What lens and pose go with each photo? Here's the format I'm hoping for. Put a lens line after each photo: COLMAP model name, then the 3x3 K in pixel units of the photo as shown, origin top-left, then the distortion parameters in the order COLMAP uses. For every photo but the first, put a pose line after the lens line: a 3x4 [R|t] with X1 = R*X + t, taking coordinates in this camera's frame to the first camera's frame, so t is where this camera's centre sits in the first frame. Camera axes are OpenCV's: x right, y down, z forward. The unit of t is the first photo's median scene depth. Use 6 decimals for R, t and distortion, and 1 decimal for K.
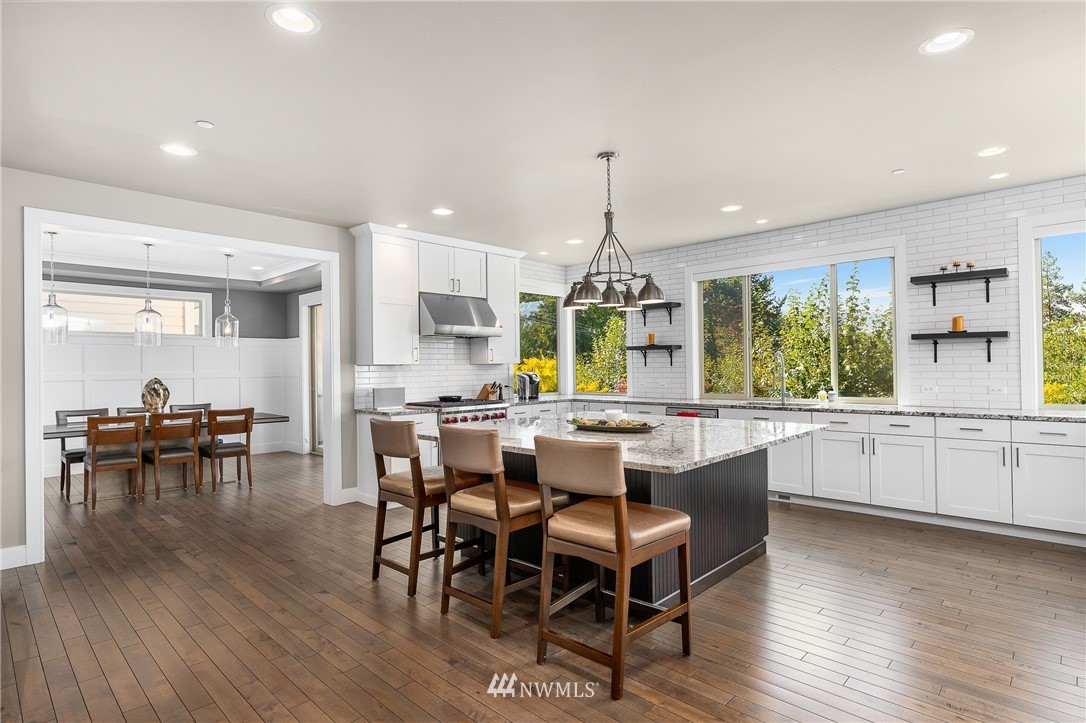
lens RADIAL K [[548.2, 0, 545.7], [0, 548.2, 362.4], [0, 0, 1]] dist [0.017295, 0.000331]
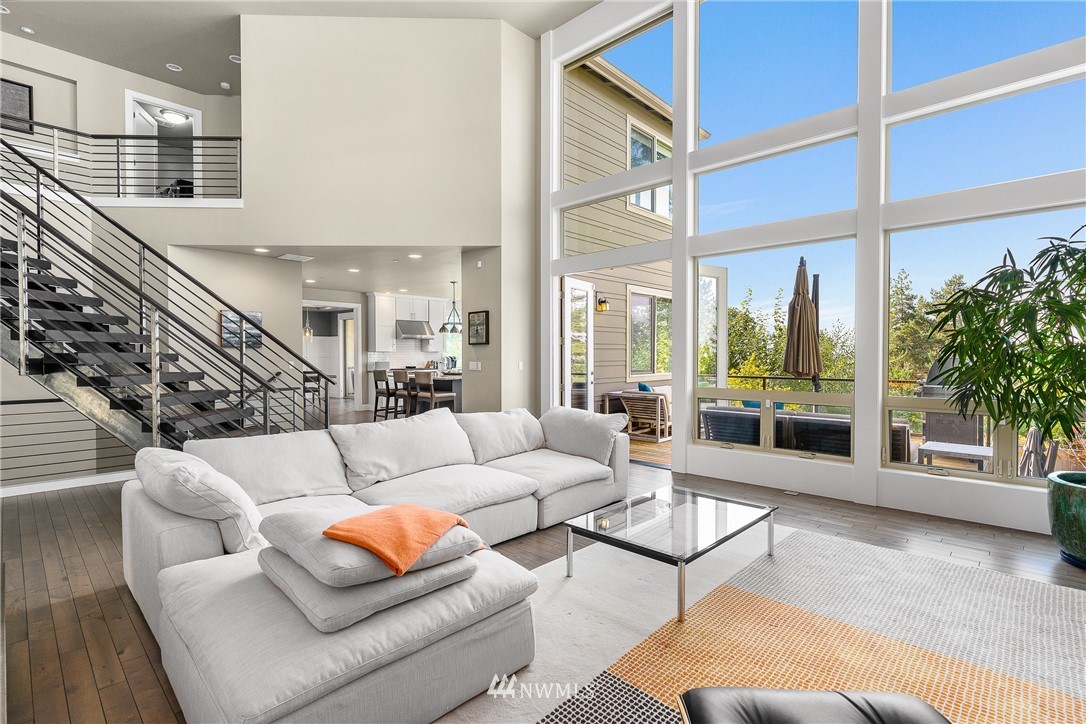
lens RADIAL K [[493.7, 0, 541.7], [0, 493.7, 359.5], [0, 0, 1]] dist [0.000895, 0.000910]
pose [[0.999925, 0.010741, 0.005872, 0.337871], [-0.010861, 0.999724, 0.020811, -0.012307], [-0.005647, -0.020873, 0.999766, -0.981947]]
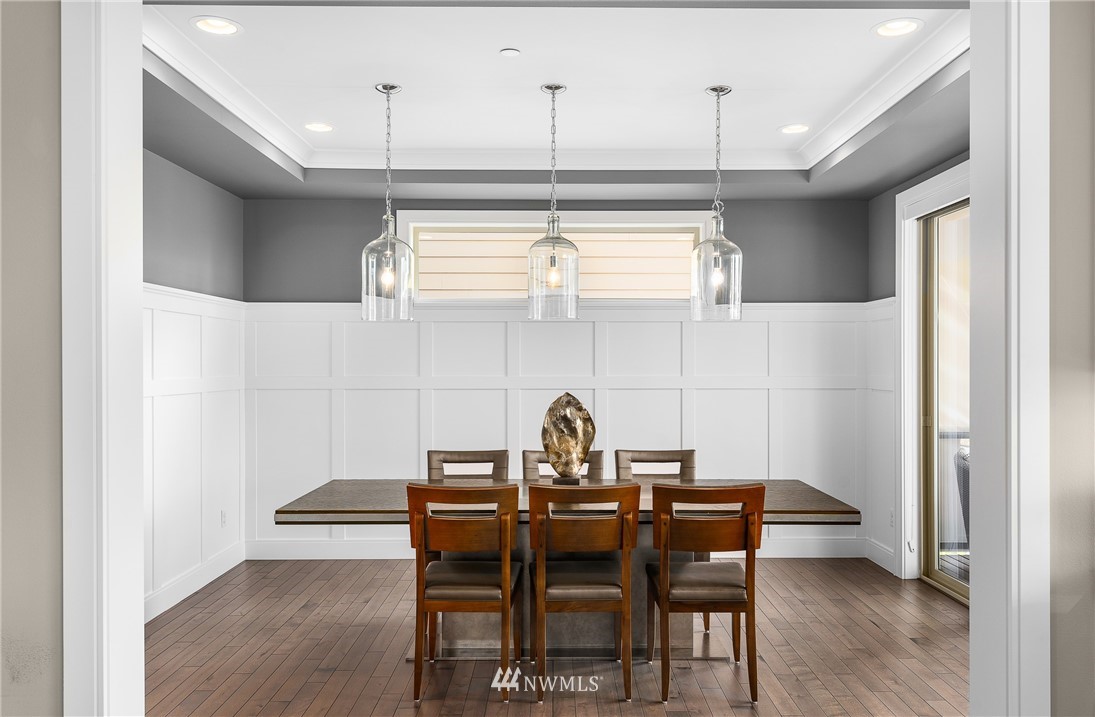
lens RADIAL K [[857.9, 0, 547.8], [0, 857.9, 361.7], [0, 0, 1]] dist [0.007993, 0.000360]
pose [[0.683210, 0.012534, -0.730114, -0.215655], [-0.003560, 0.999898, 0.013833, -0.006107], [0.730213, -0.006852, 0.683185, 0.513551]]
